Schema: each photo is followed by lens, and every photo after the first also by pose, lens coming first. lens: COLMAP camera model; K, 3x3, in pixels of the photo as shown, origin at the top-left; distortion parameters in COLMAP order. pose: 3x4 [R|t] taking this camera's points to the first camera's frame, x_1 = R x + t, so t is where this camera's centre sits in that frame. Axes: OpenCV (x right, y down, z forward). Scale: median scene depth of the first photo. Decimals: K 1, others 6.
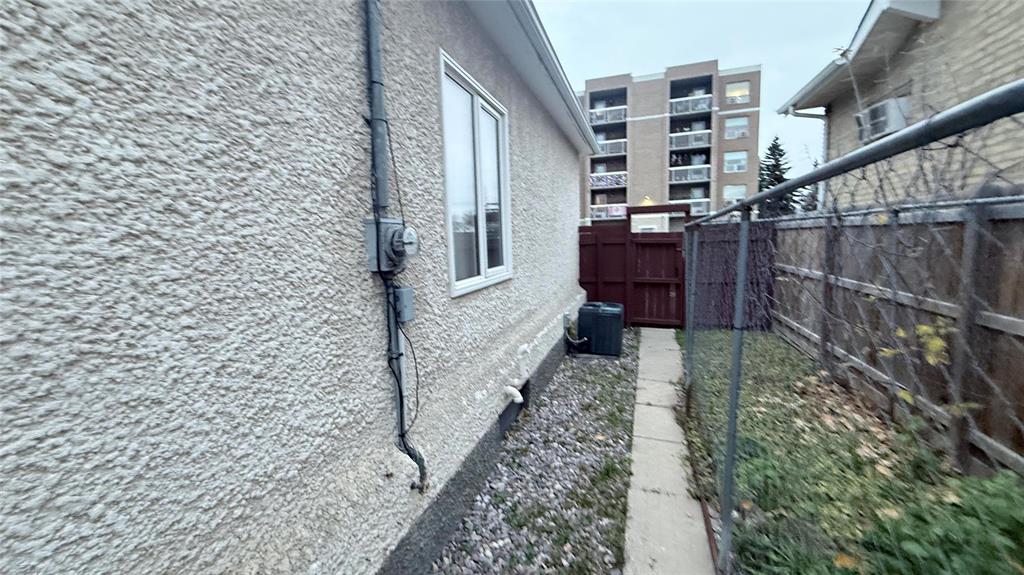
lens RADIAL K [[403.0, 0, 512.0], [0, 403.0, 287.5], [0, 0, 1]] dist [0.001205, -0.000135]
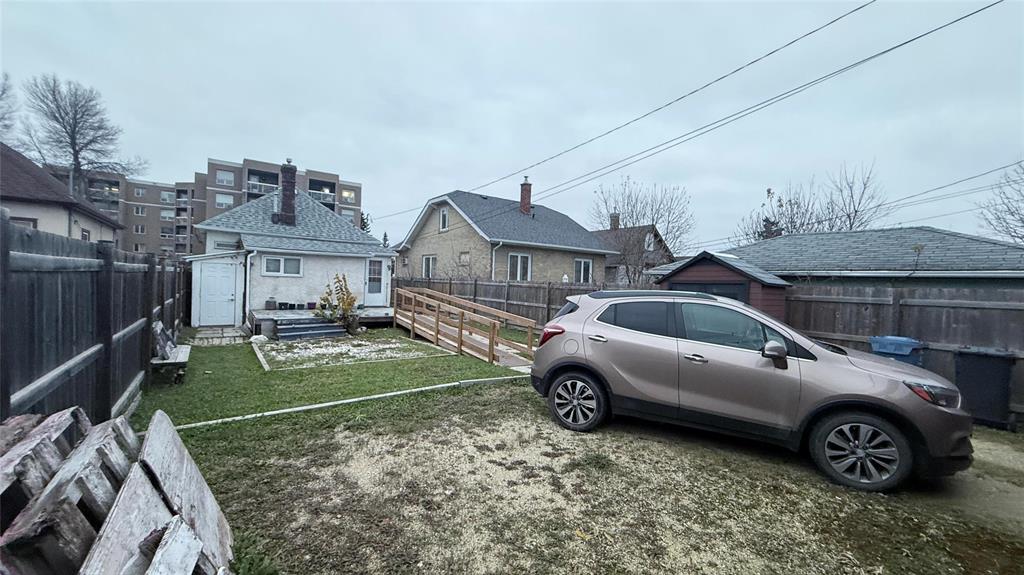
lens RADIAL K [[411.4, 0, 512.0], [0, 411.4, 287.5], [0, 0, 1]] dist [0.000043, -0.000192]
pose [[0.583452, 0.045792, 0.810855, -0.405569], [0.042849, 0.995283, -0.087039, 0.071247], [-0.811016, 0.085527, 0.578738, -0.496135]]
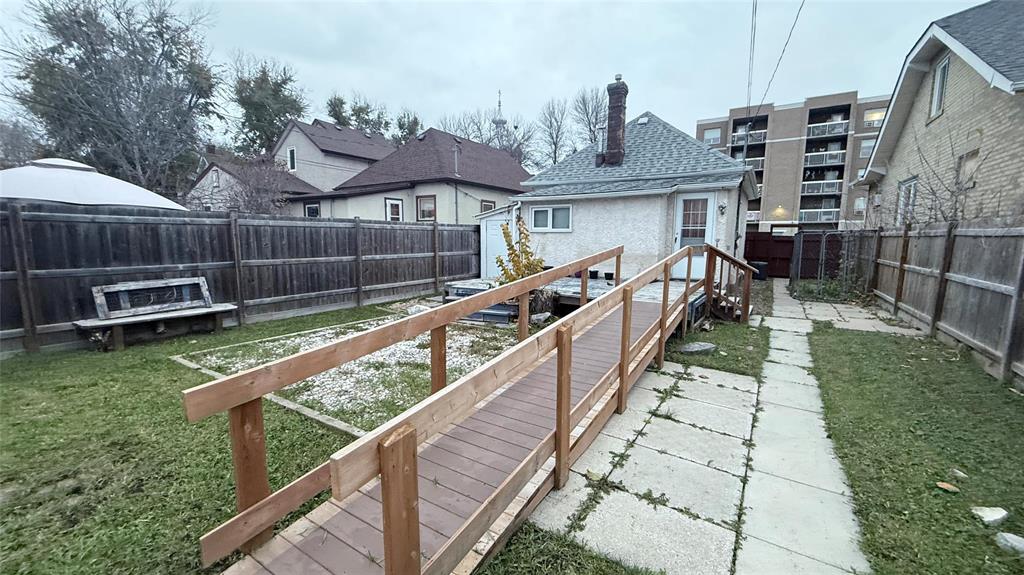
lens RADIAL K [[403.0, 0, 512.0], [0, 403.0, 287.5], [0, 0, 1]] dist [0.001205, -0.000135]
pose [[0.967378, 0.070847, -0.243229, -0.129720], [-0.068498, 0.997487, 0.018113, 0.051401], [0.243901, -0.000861, 0.969800, -0.367915]]
